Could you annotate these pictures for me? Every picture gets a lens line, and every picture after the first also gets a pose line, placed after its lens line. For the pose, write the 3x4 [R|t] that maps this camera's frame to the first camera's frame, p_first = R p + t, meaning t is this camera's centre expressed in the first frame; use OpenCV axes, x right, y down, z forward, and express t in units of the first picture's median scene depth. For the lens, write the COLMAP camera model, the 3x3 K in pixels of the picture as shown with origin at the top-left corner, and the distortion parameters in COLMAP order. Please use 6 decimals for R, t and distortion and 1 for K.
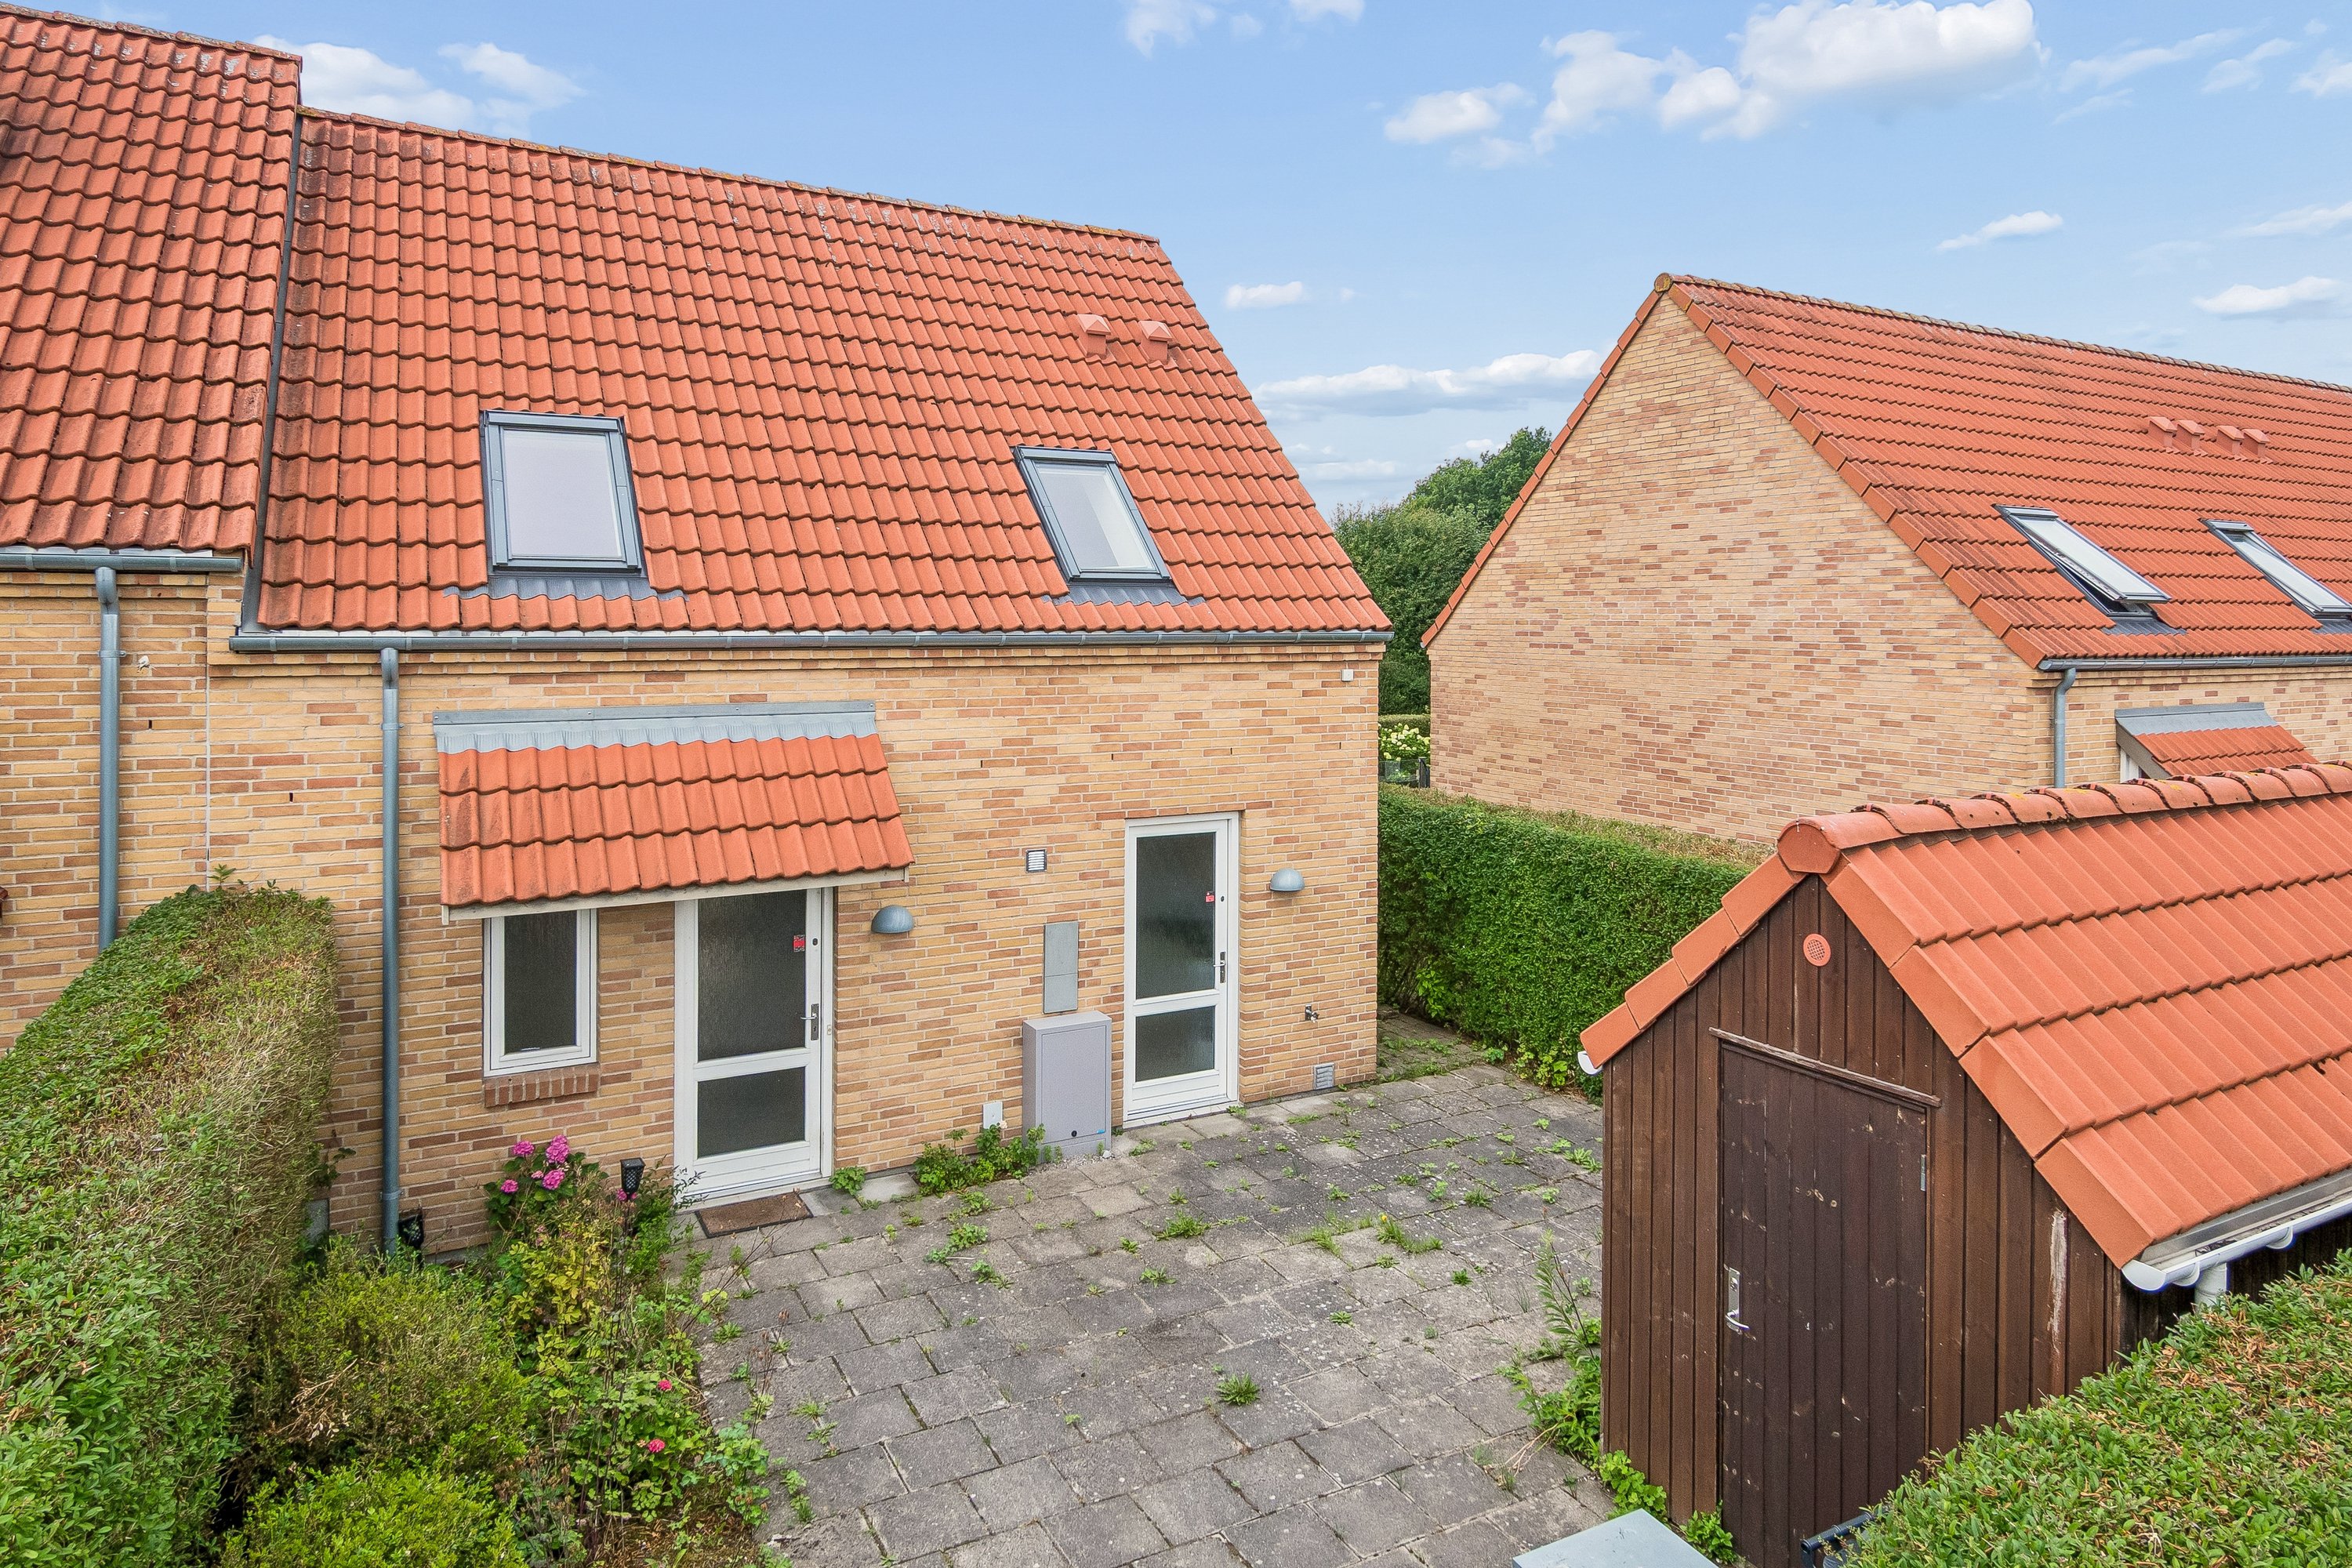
lens RADIAL K [[1314.2, 0, 1088.4], [0, 1314.2, 676.3], [0, 0, 1]] dist [0.001944, 0.000563]
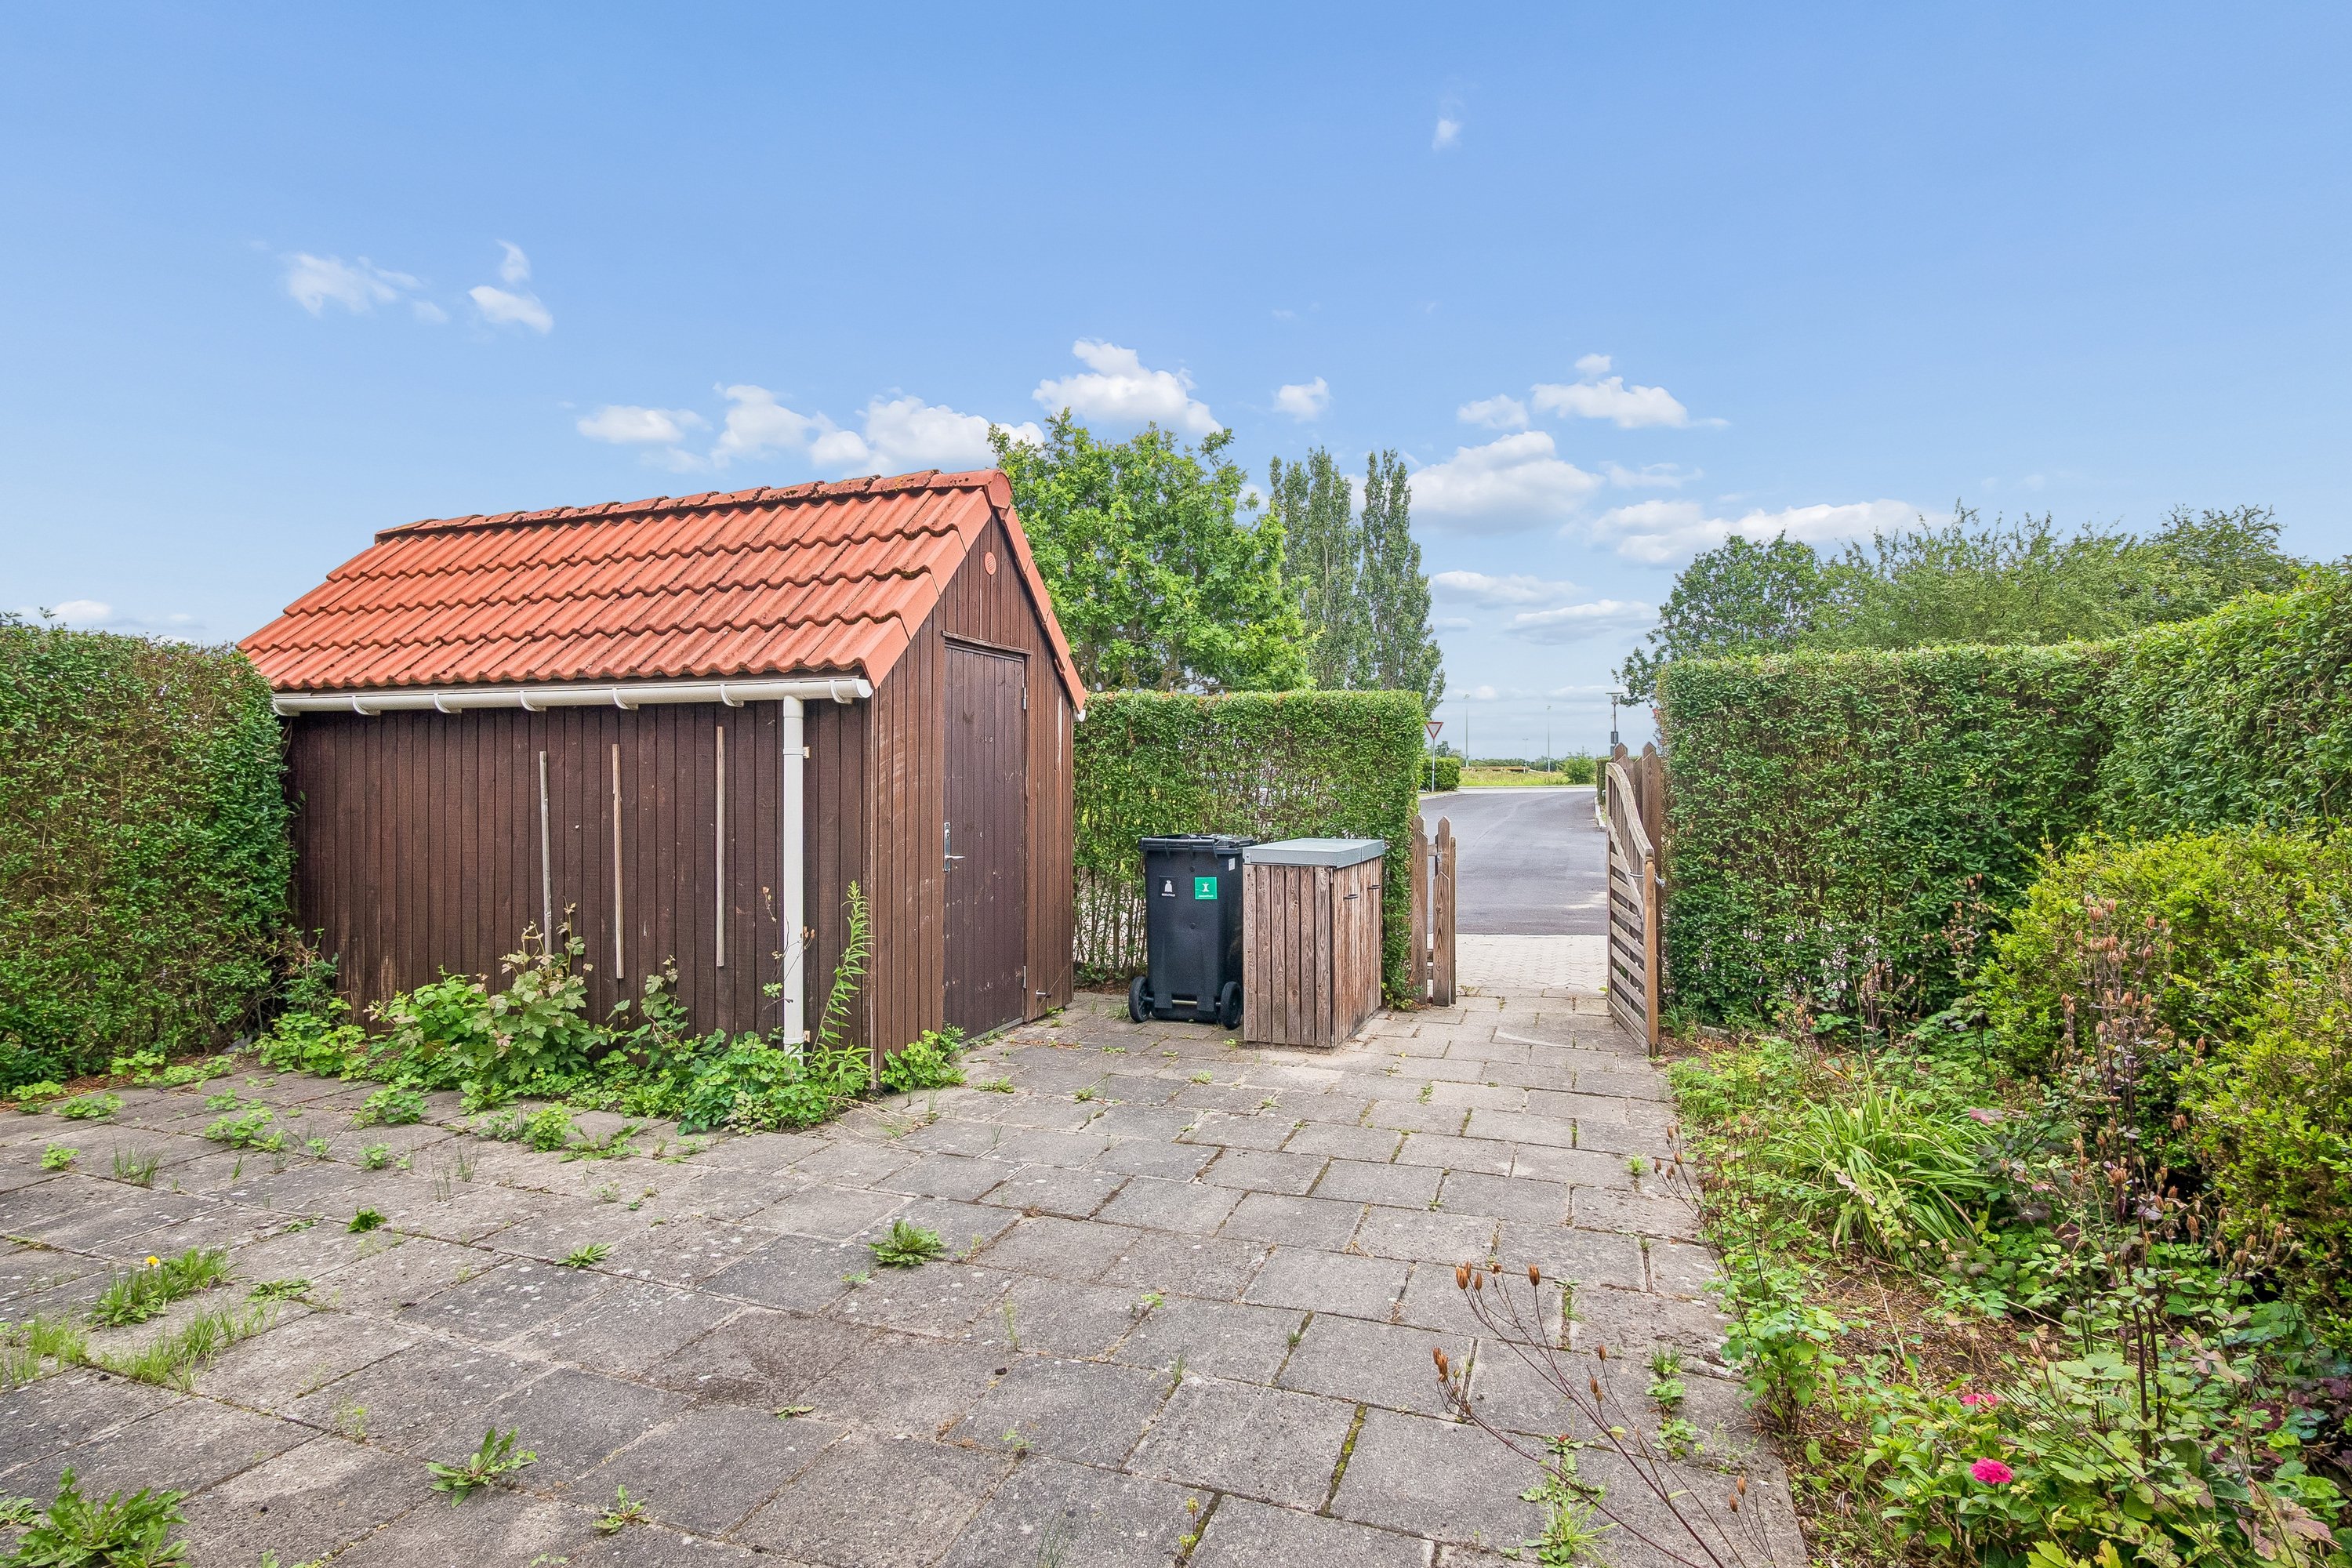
lens RADIAL K [[1179.5, 0, 1151.3], [0, 1179.5, 780.3], [0, 0, 1]] dist [-0.000555, 0.000923]
pose [[-0.694056, 0.010433, 0.719846, -0.254146], [0.016310, 0.999866, 0.001235, 0.220437], [-0.719736, 0.012598, -0.694133, 0.889755]]
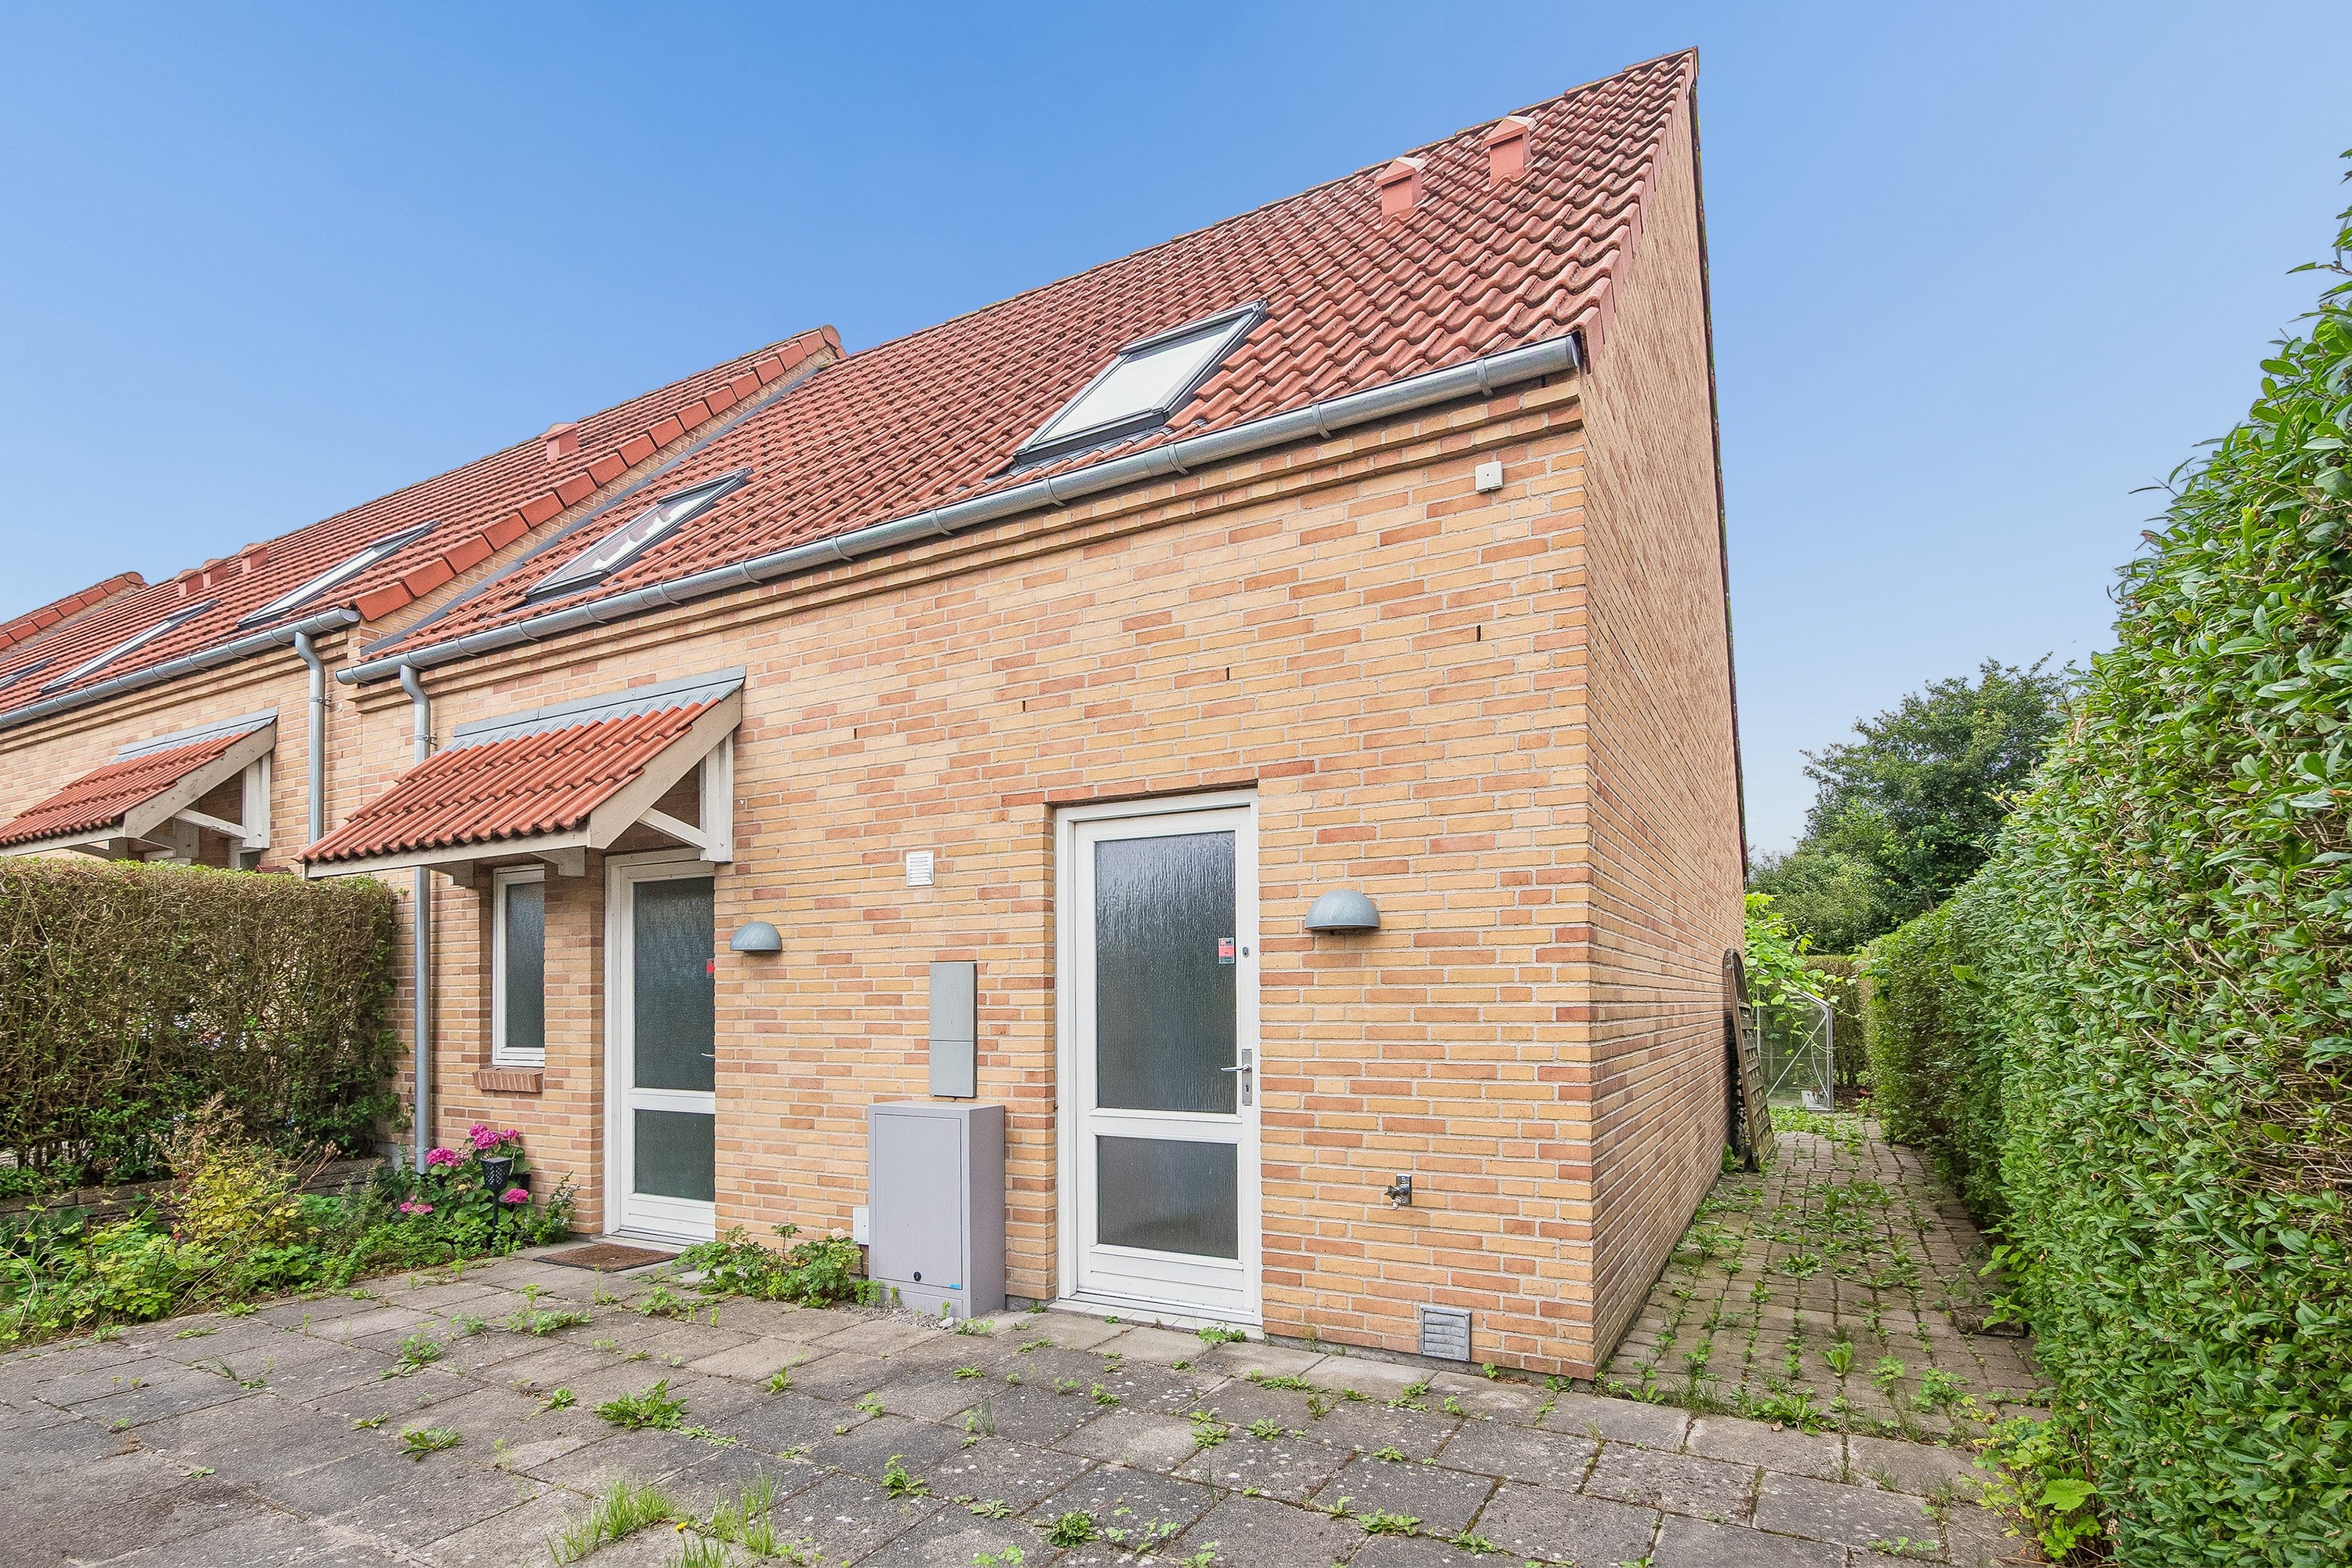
lens RADIAL K [[1081.0, 0, 1143.8], [0, 1081.0, 976.3], [0, 0, 1]] dist [0.000806, 0.000044]
pose [[0.596341, -0.009365, -0.802677, 0.499084], [-0.009499, 0.999780, -0.018722, 0.213568], [0.802675, 0.018790, 0.596121, 0.787475]]
